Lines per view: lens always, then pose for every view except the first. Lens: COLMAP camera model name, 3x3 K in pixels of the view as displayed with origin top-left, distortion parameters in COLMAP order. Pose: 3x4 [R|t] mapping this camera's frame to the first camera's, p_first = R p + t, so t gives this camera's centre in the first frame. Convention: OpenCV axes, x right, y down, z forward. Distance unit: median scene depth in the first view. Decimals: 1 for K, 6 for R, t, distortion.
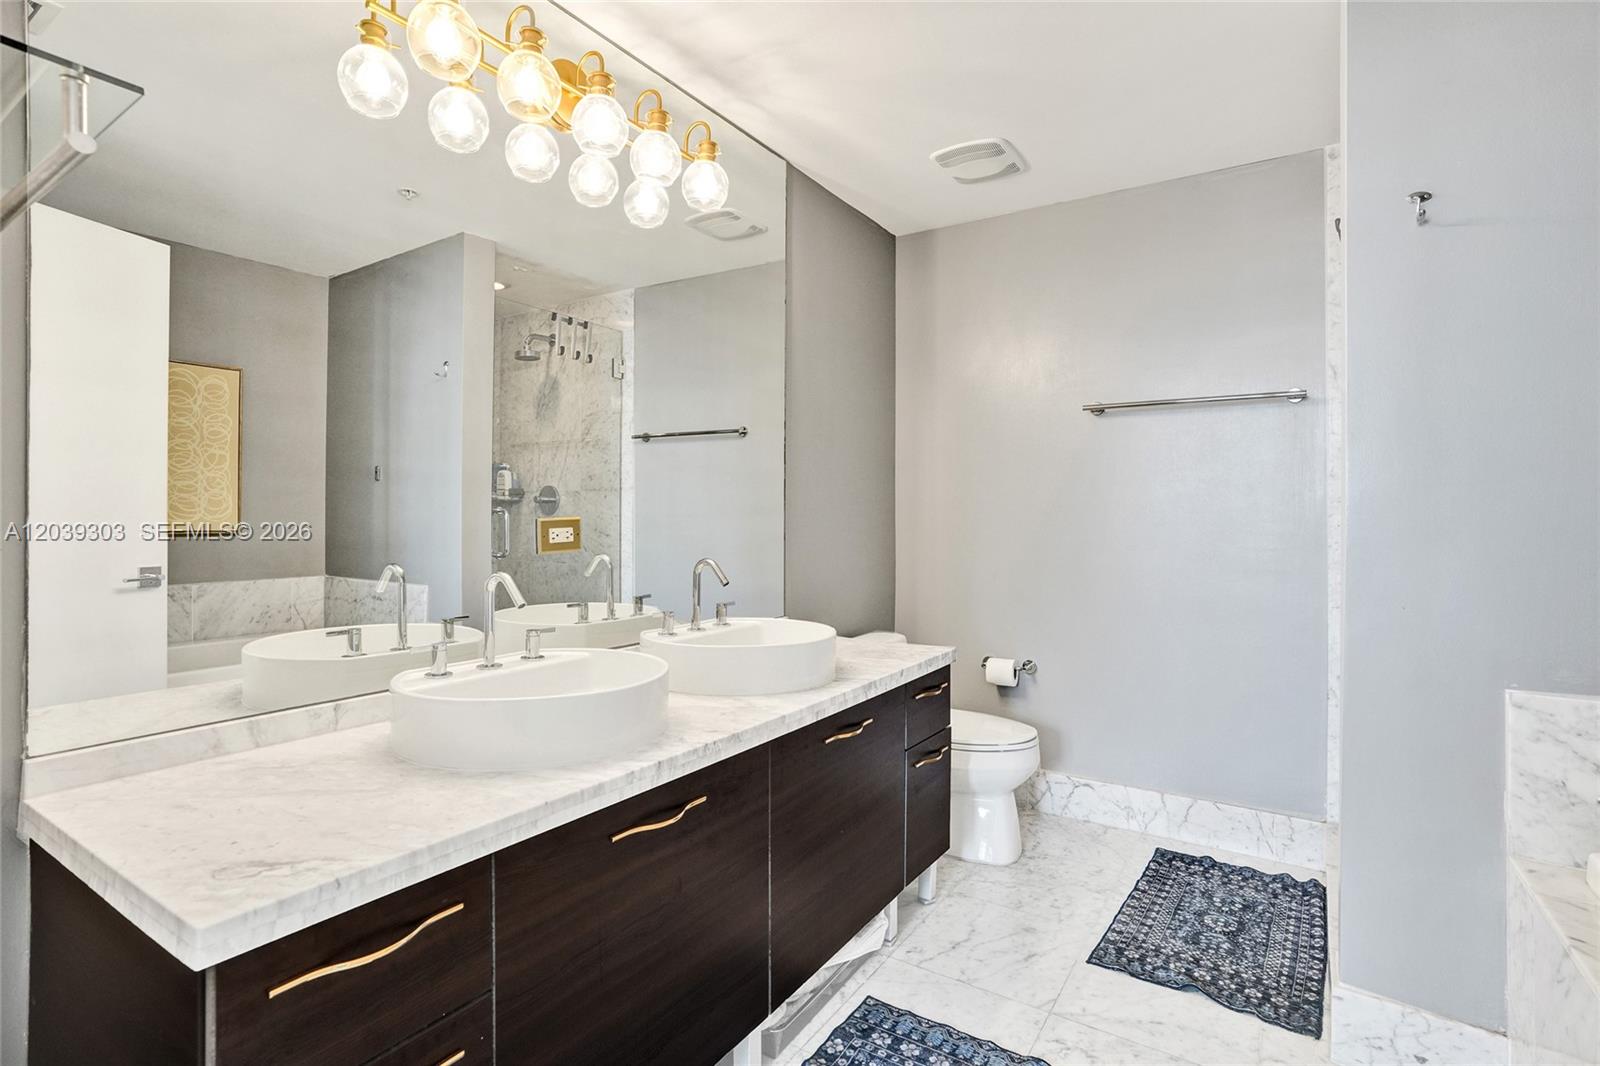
lens RADIAL K [[784.2, 0, 808.4], [0, 784.2, 528.4], [0, 0, 1]] dist [-0.064792, 0.033524]
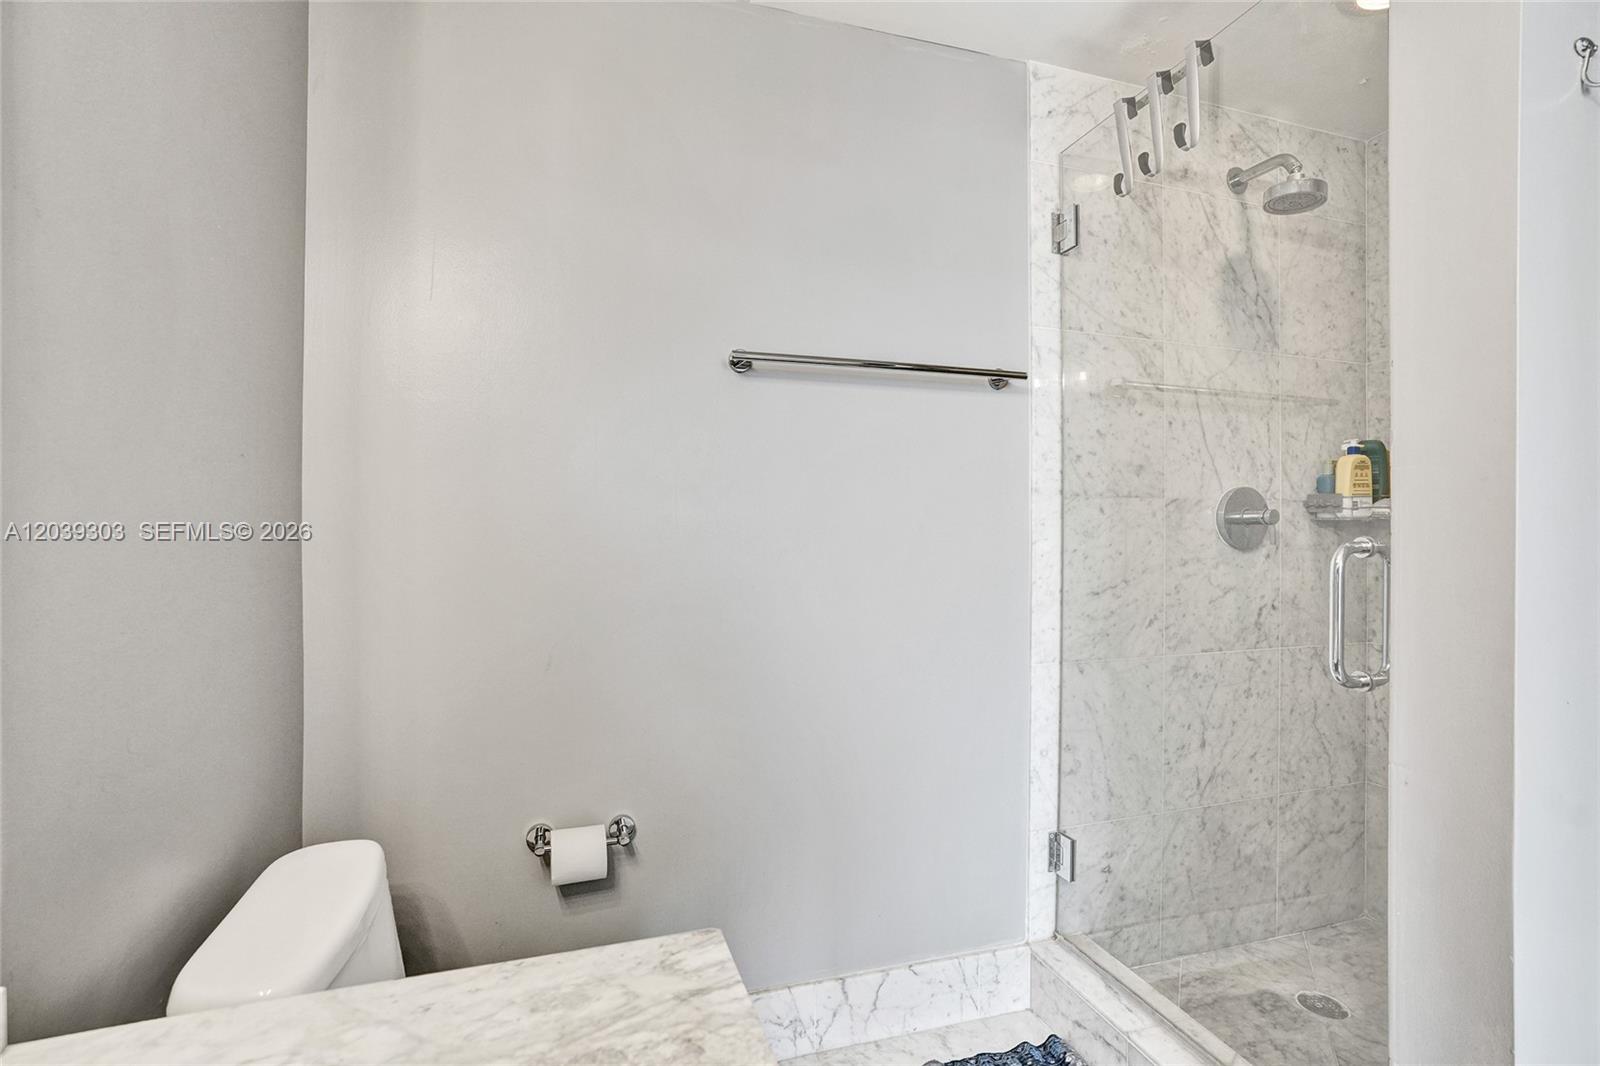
lens RADIAL K [[784.2, 0, 808.4], [0, 784.2, 528.4], [0, 0, 1]] dist [-0.064792, 0.033524]
pose [[0.630882, 0.003292, 0.775872, -0.051305], [0.014510, 0.999766, -0.016041, -0.017804], [-0.775743, 0.021378, 0.630686, 0.602672]]
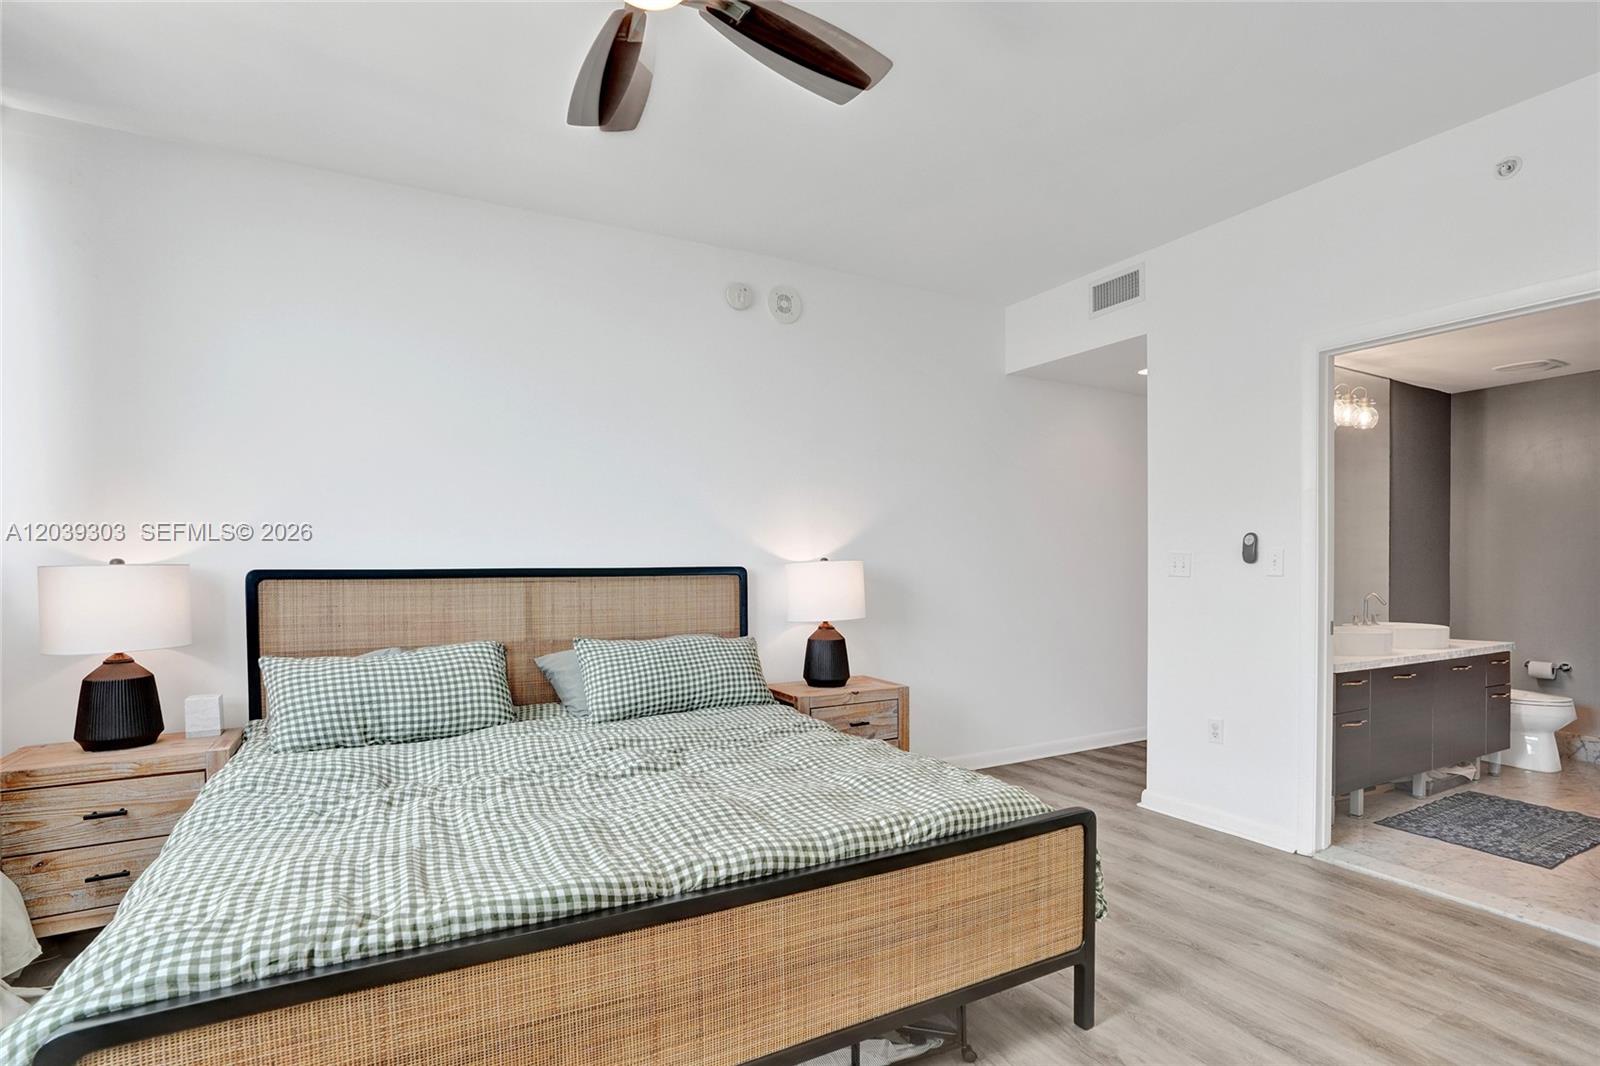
lens RADIAL K [[784.2, 0, 808.4], [0, 784.2, 528.4], [0, 0, 1]] dist [-0.064792, 0.033524]
pose [[0.875150, 0.000588, -0.483851, -0.329650], [-0.017188, 0.999406, -0.029873, -0.033252], [0.483546, 0.034460, 0.874640, -1.151985]]
